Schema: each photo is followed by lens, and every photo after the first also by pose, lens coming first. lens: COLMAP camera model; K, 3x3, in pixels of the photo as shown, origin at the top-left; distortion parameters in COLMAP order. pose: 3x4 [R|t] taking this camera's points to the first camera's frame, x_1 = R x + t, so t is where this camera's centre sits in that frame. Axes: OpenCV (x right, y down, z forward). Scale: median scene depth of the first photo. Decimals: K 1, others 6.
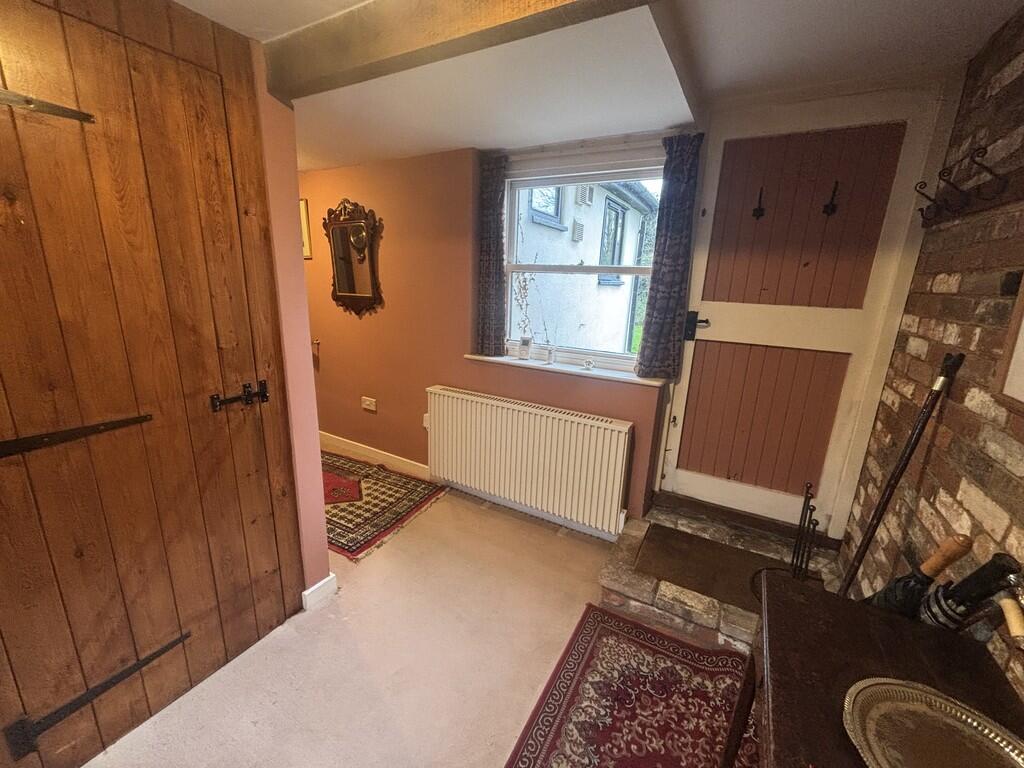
lens RADIAL K [[409.5, 0, 511.6], [0, 409.5, 384.8], [0, 0, 1]] dist [-0.022639, 0.000227]
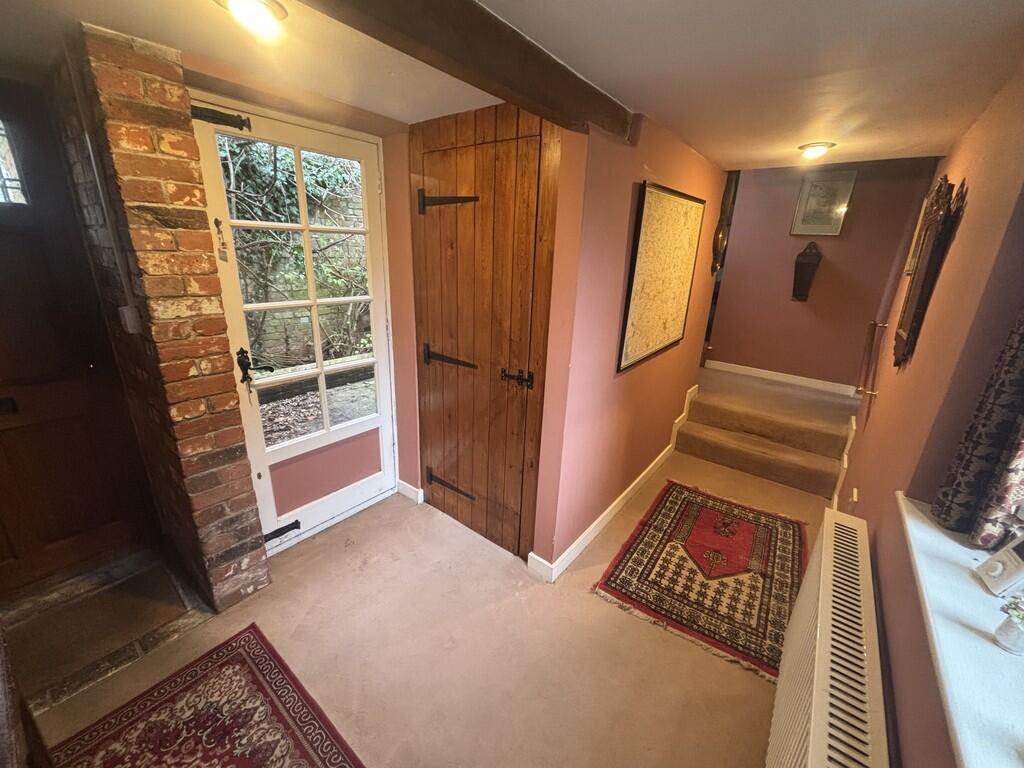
lens RADIAL K [[411.0, 0, 507.5], [0, 411.0, 383.1], [0, 0, 1]] dist [0.001536, 0.000275]
pose [[-0.160698, 0.262298, -0.951513, 0.657686], [-0.282061, 0.911634, 0.298941, -0.357902], [0.945842, 0.316424, -0.072513, 1.086237]]
